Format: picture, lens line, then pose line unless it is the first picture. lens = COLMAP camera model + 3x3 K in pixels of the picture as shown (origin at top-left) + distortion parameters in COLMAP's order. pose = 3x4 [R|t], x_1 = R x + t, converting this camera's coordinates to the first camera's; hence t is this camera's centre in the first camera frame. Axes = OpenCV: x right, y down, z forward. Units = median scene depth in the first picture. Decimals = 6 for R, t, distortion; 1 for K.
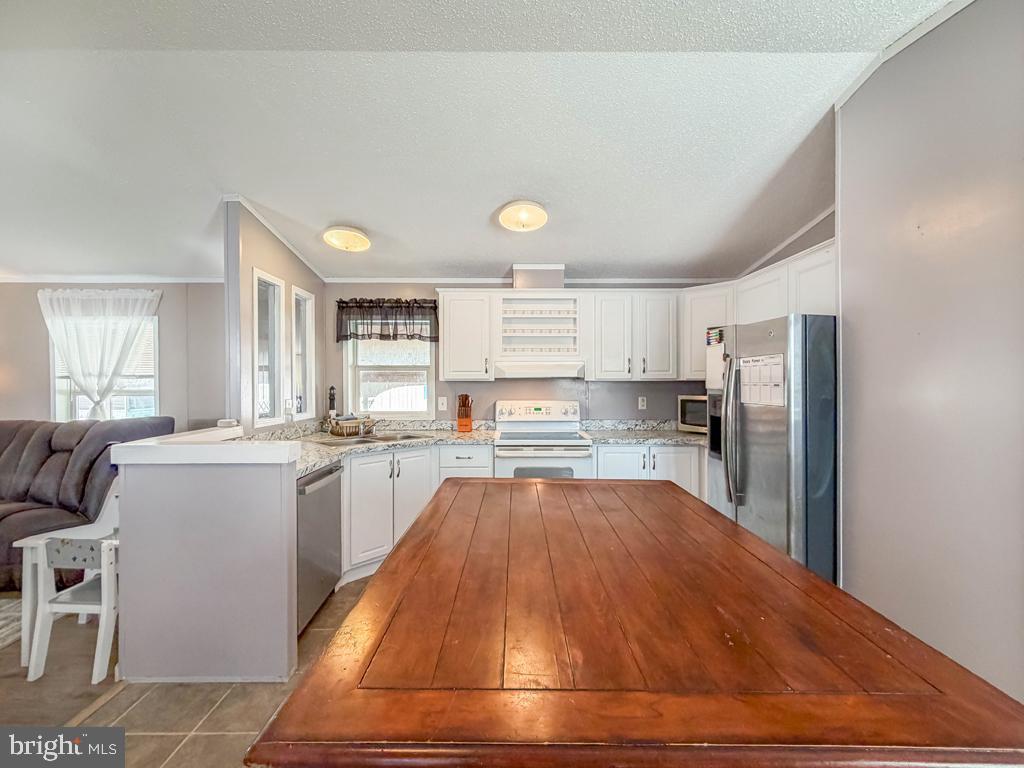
lens RADIAL K [[410.3, 0, 507.8], [0, 410.3, 383.7], [0, 0, 1]] dist [0.003382, -0.000046]
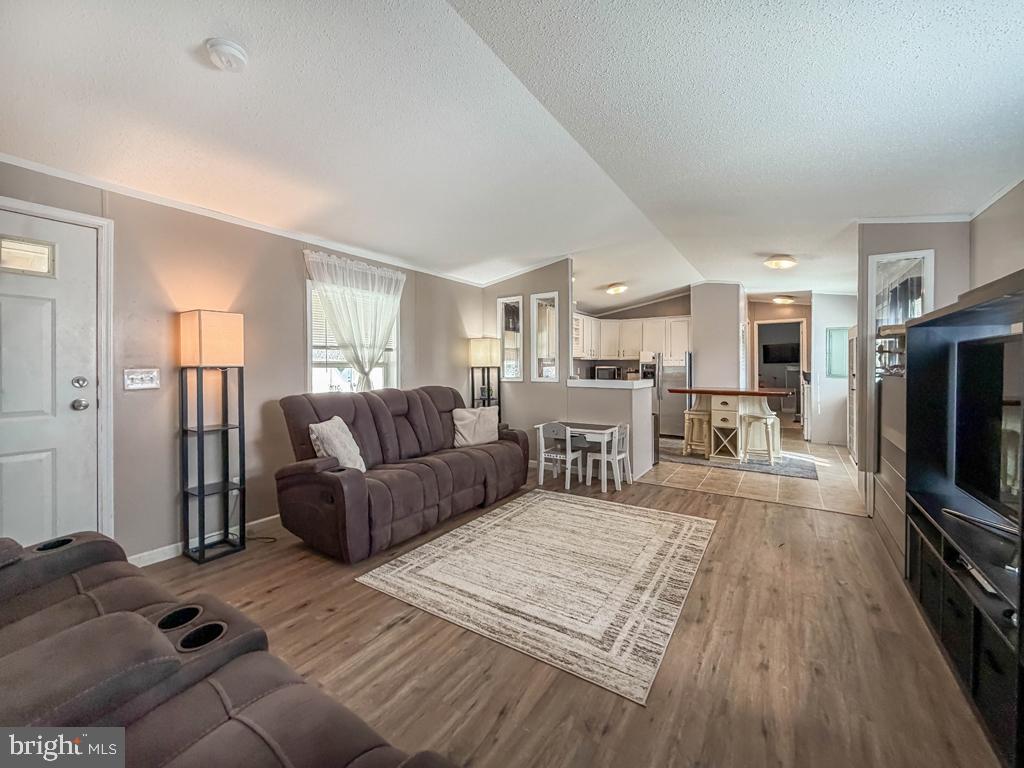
lens RADIAL K [[416.6, 0, 504.6], [0, 416.6, 366.2], [0, 0, 1]] dist [0.000149, -0.000197]
pose [[0.568055, 0.001756, 0.822989, -1.664202], [0.006455, 0.999957, -0.006588, 0.037331], [-0.822965, 0.009055, 0.568020, 0.123223]]
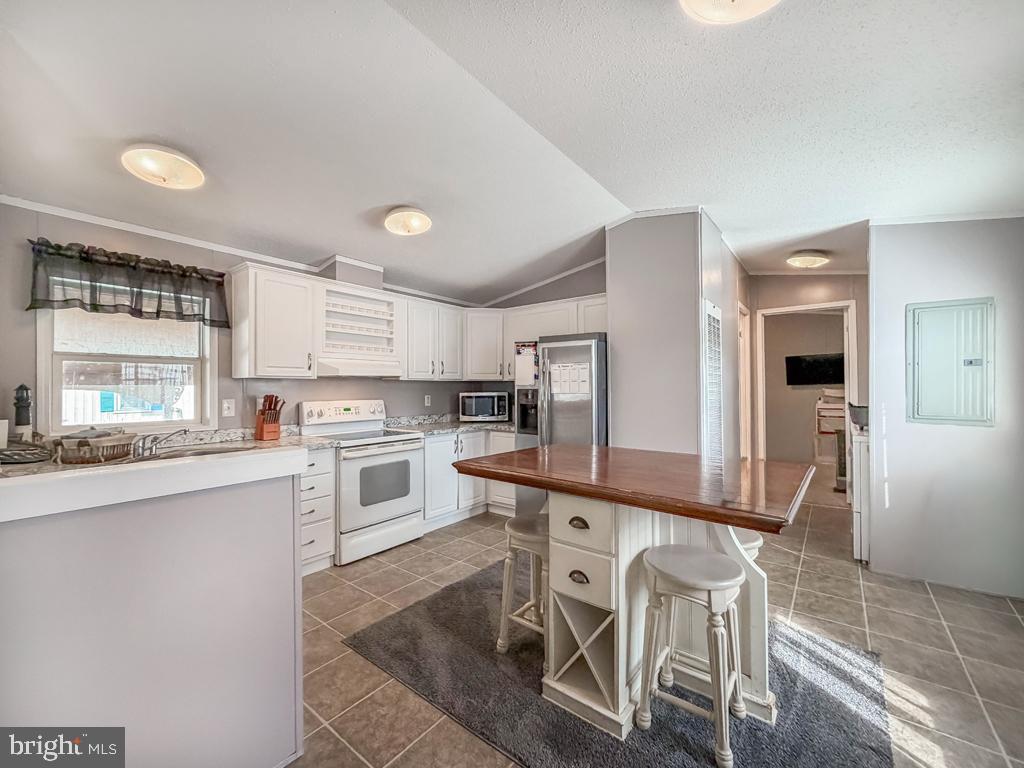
lens RADIAL K [[418.8, 0, 503.4], [0, 418.8, 386.6], [0, 0, 1]] dist [-0.003605, -0.000327]
pose [[0.627167, 0.000769, 0.778885, -0.471829], [0.007716, 0.999944, -0.007200, 0.019092], [-0.778847, 0.010525, 0.627126, 0.099572]]
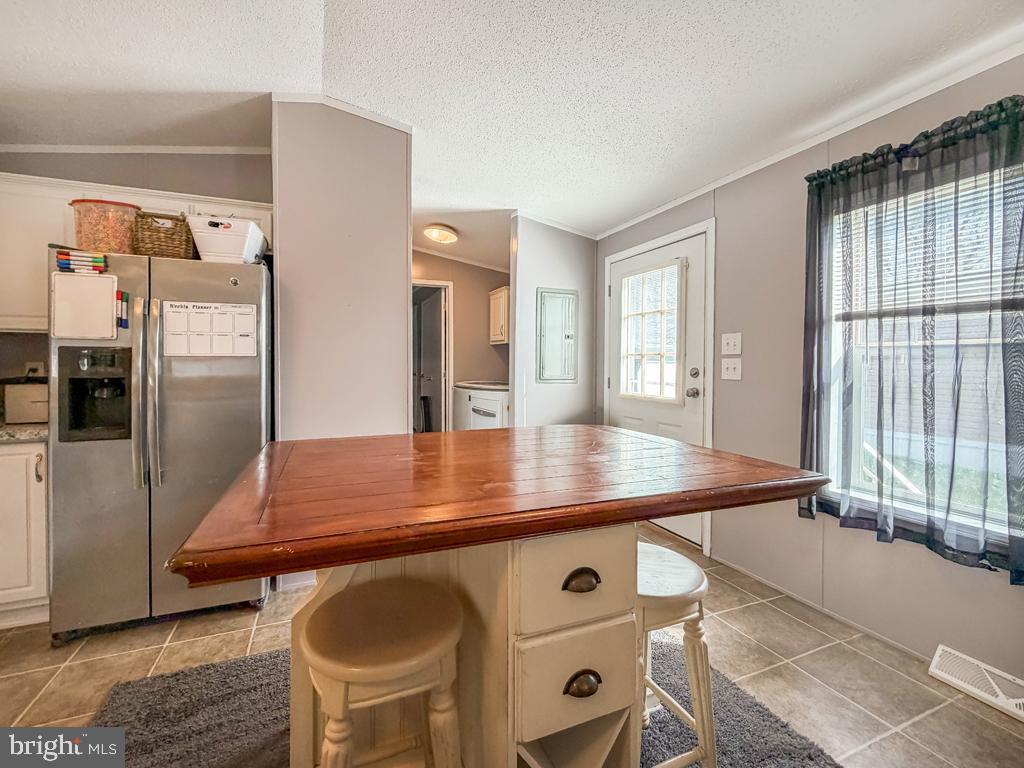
lens RADIAL K [[423.7, 0, 495.4], [0, 423.7, 367.0], [0, 0, 1]] dist [-0.001116, -0.000269]
pose [[-0.377618, -0.007791, 0.925929, -0.279017], [0.005750, 0.999926, 0.010759, 0.038773], [-0.925944, 0.009386, -0.377545, 0.442227]]
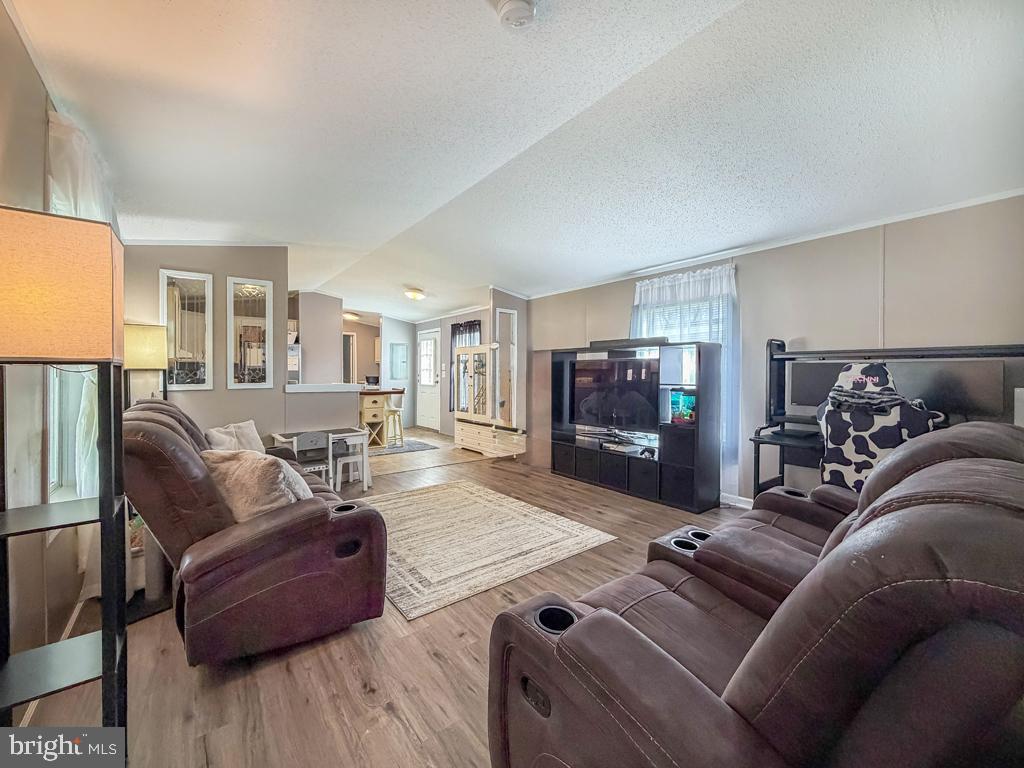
lens RADIAL K [[425.3, 0, 512.0], [0, 425.3, 384.0], [0, 0, 1]] dist [-0.000104, -0.000037]
pose [[-0.604568, -0.020915, 0.796279, -1.784148], [0.005627, 0.999518, 0.030526, 0.036526], [-0.796534, 0.022935, -0.604159, 0.906481]]
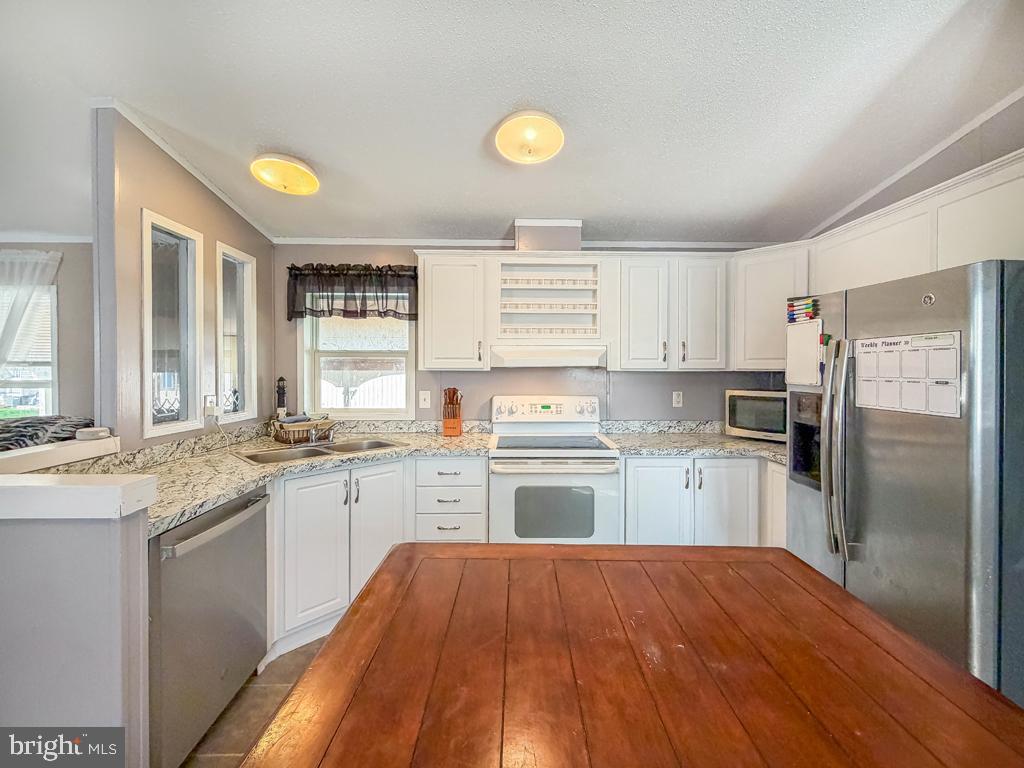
lens RADIAL K [[416.9, 0, 517.1], [0, 416.9, 371.6], [0, 0, 1]] dist [-0.002740, -0.000442]
pose [[0.999823, 0.003097, 0.018548, 0.003123], [-0.003118, 0.999995, 0.001093, -0.006164], [-0.018544, -0.001151, 0.999827, 0.208598]]
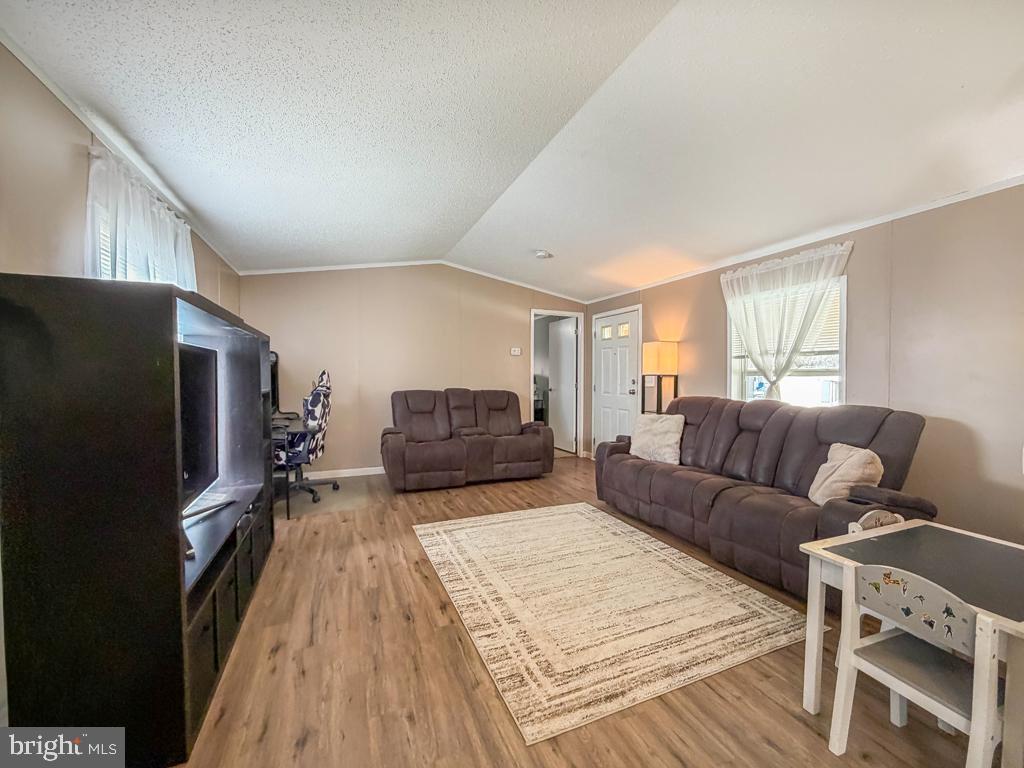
lens RADIAL K [[410.3, 0, 507.8], [0, 410.3, 383.7], [0, 0, 1]] dist [0.003382, -0.000046]
pose [[0.371963, 0.022327, -0.927979, -0.364821], [-0.013345, 0.999736, 0.018705, 0.039355], [0.928151, 0.005427, 0.372163, 0.105234]]
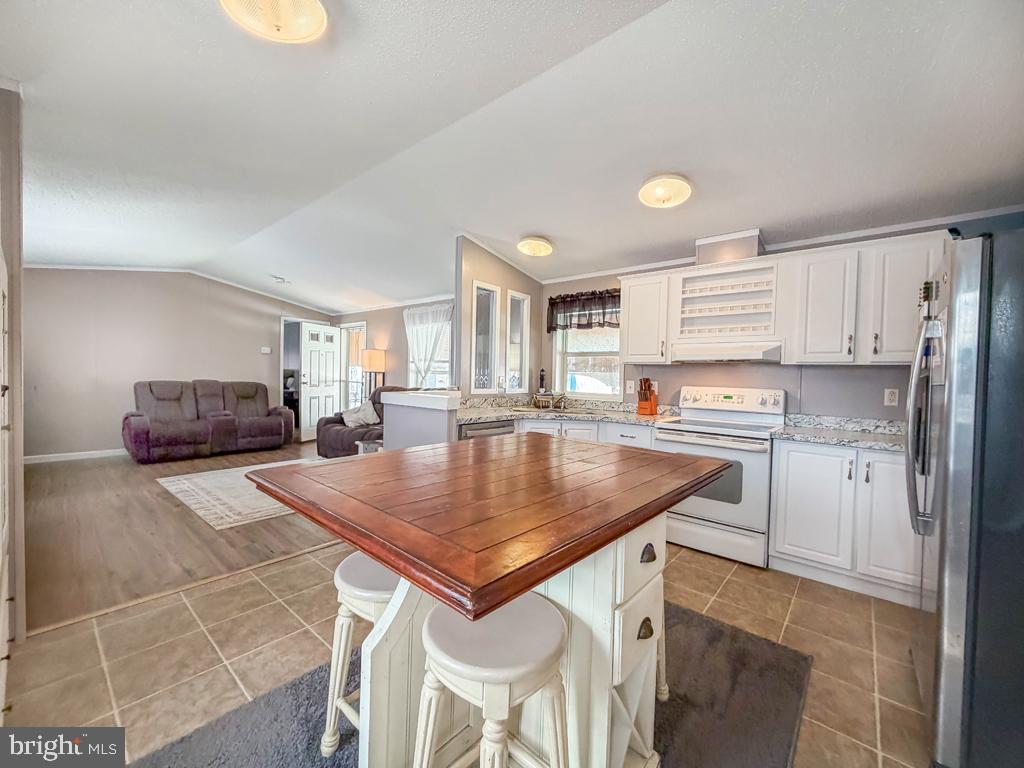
lens RADIAL K [[405.3, 0, 509.3], [0, 405.3, 384.2], [0, 0, 1]] dist [0.000304, -0.000152]
pose [[0.758122, 0.035788, -0.651130, 0.292356], [-0.029854, 0.999351, 0.020168, 0.030993], [0.651429, 0.004149, 0.758698, 0.017713]]
